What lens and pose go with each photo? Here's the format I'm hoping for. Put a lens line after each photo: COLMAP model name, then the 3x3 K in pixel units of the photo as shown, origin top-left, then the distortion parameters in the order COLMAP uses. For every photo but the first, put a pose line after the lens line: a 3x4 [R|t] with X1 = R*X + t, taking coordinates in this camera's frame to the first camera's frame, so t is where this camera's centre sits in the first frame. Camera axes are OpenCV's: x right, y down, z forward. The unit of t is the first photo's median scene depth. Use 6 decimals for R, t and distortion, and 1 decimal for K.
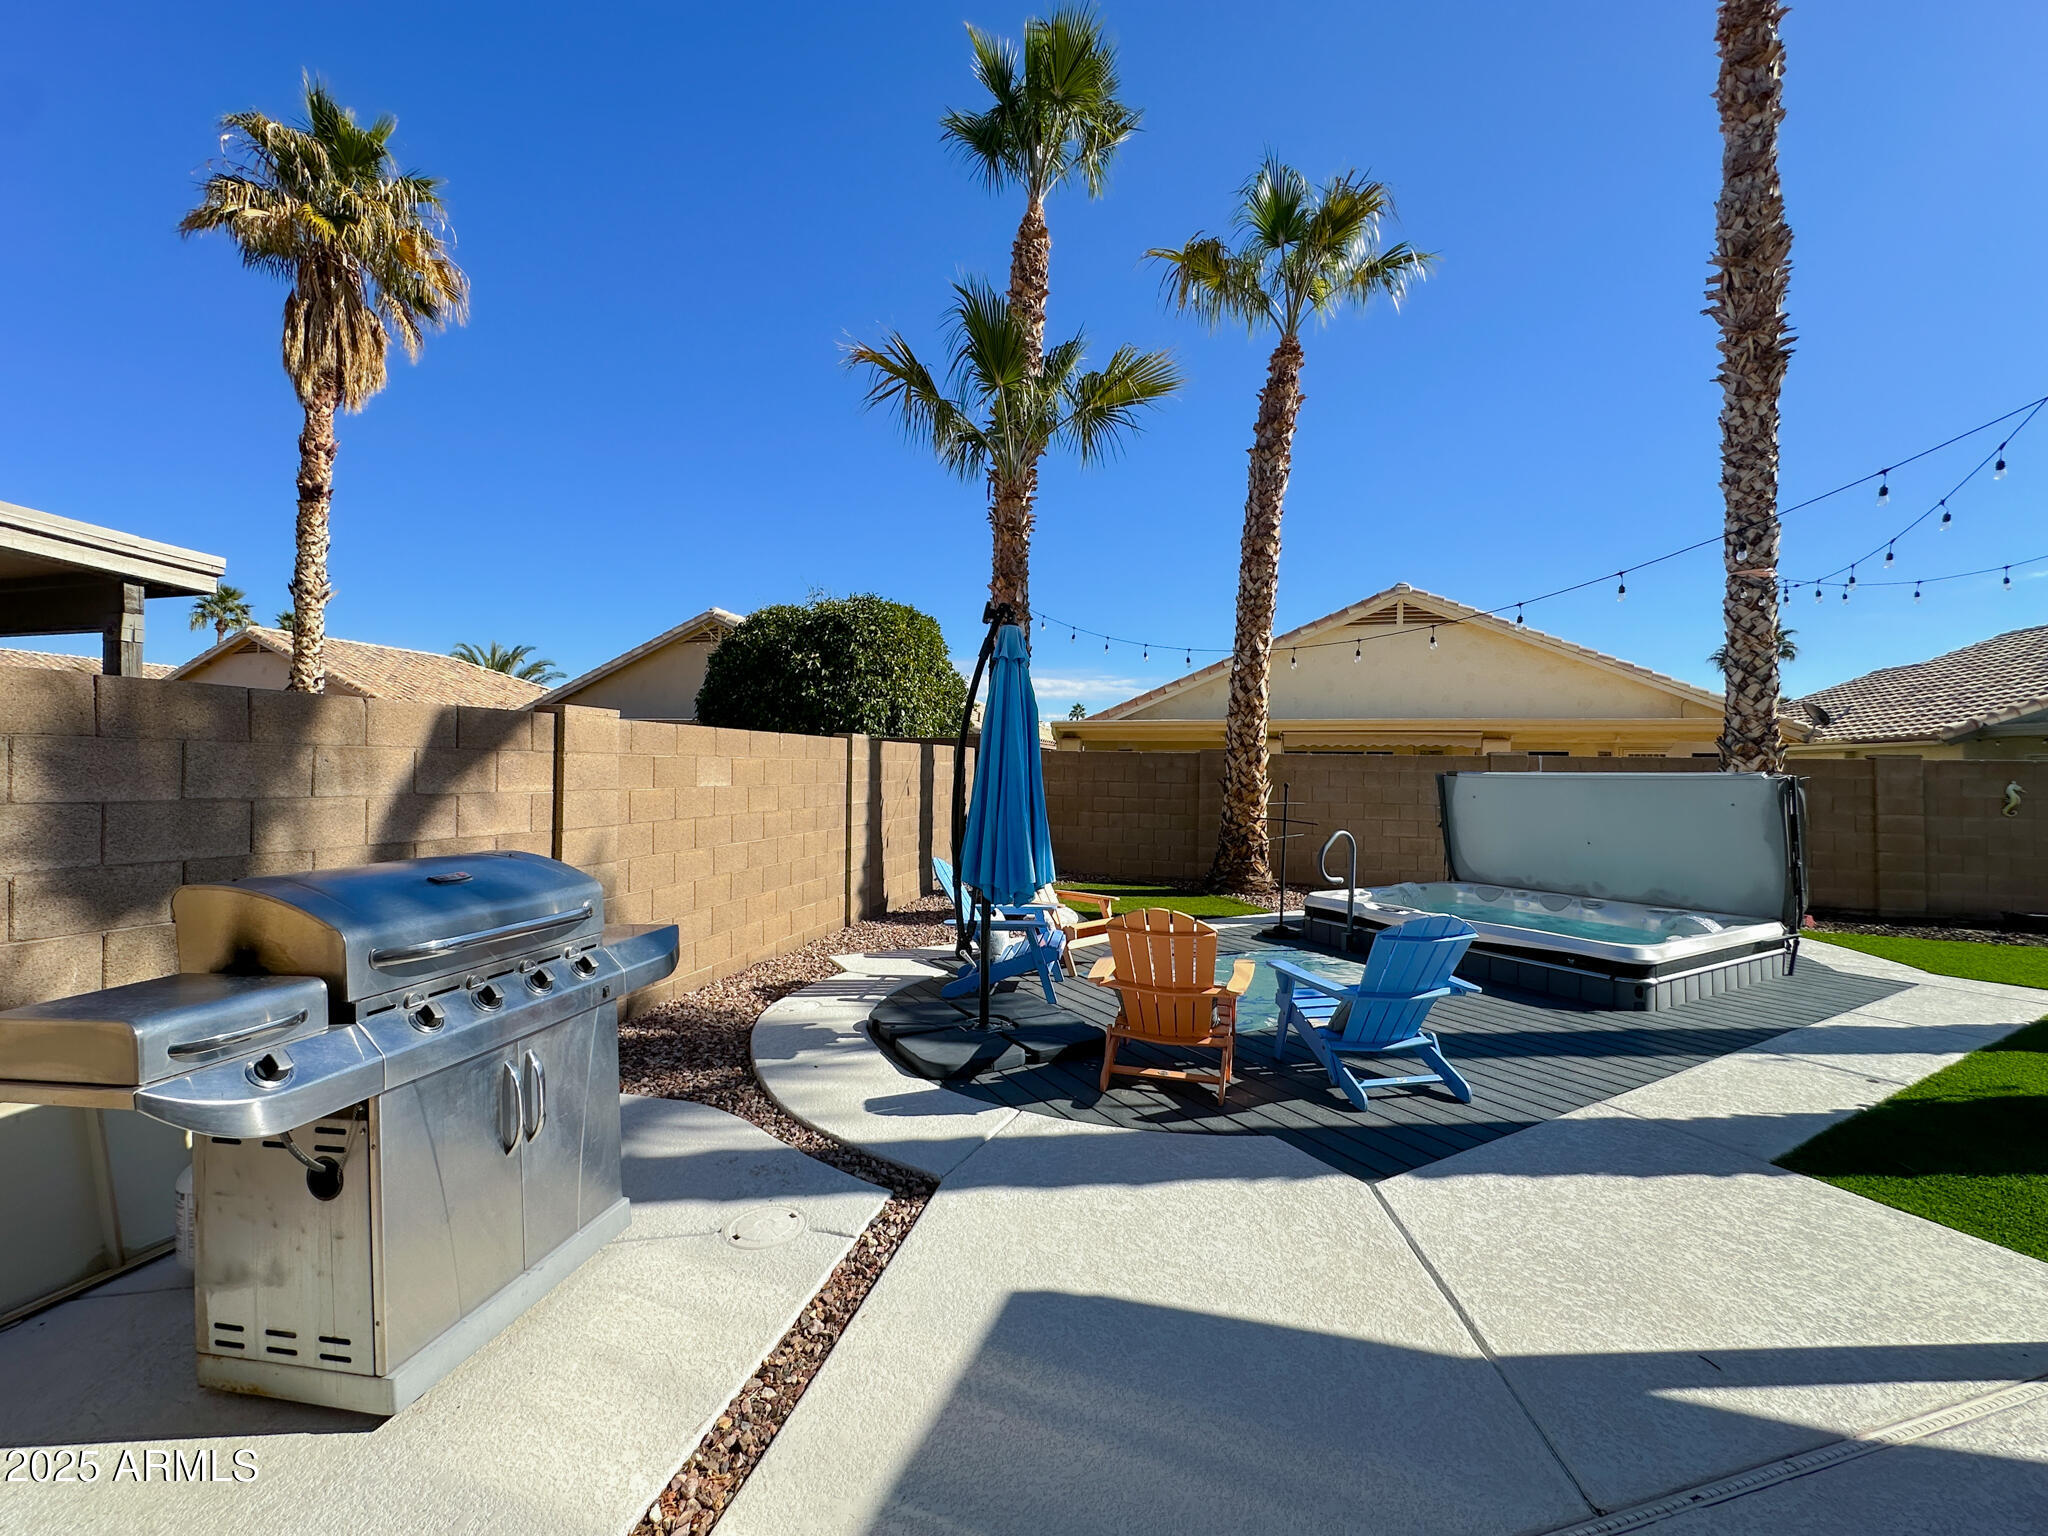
lens RADIAL K [[817.5, 0, 1030.0], [0, 817.5, 763.1], [0, 0, 1]] dist [-0.006525, 0.000795]
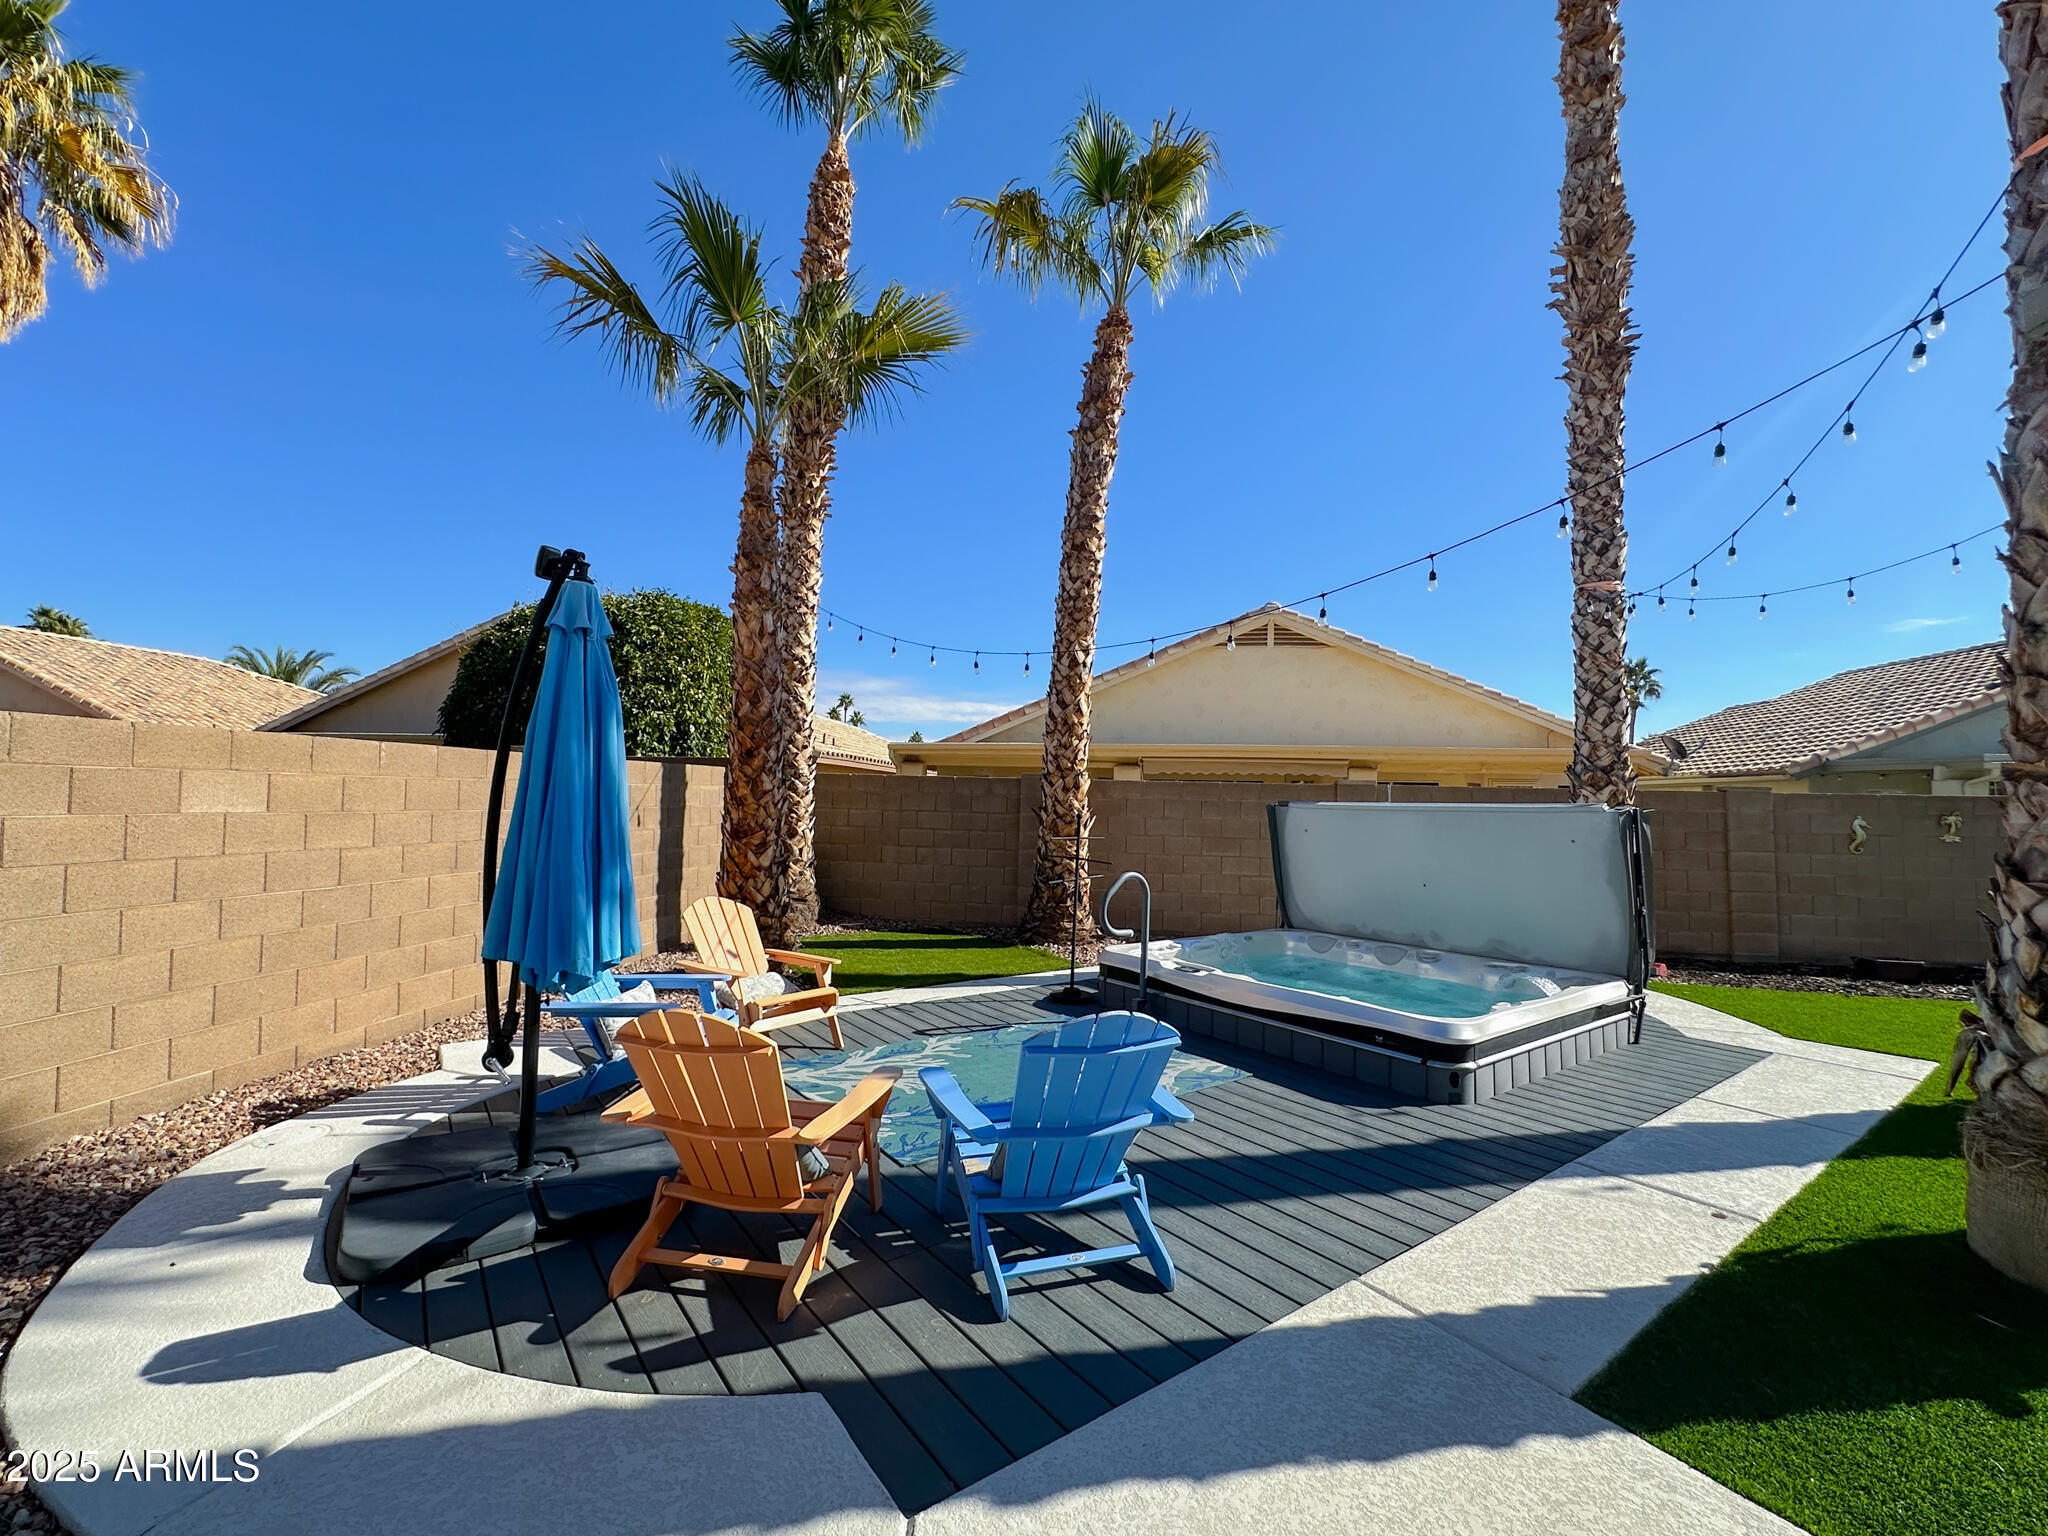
lens RADIAL K [[851.1, 0, 1026.8], [0, 851.1, 763.5], [0, 0, 1]] dist [-0.004668, 0.000073]
pose [[0.993749, 0.012131, 0.110979, 0.144462], [-0.008374, 0.999378, -0.034260, 0.003499], [-0.111326, 0.033117, 0.993232, 0.130552]]
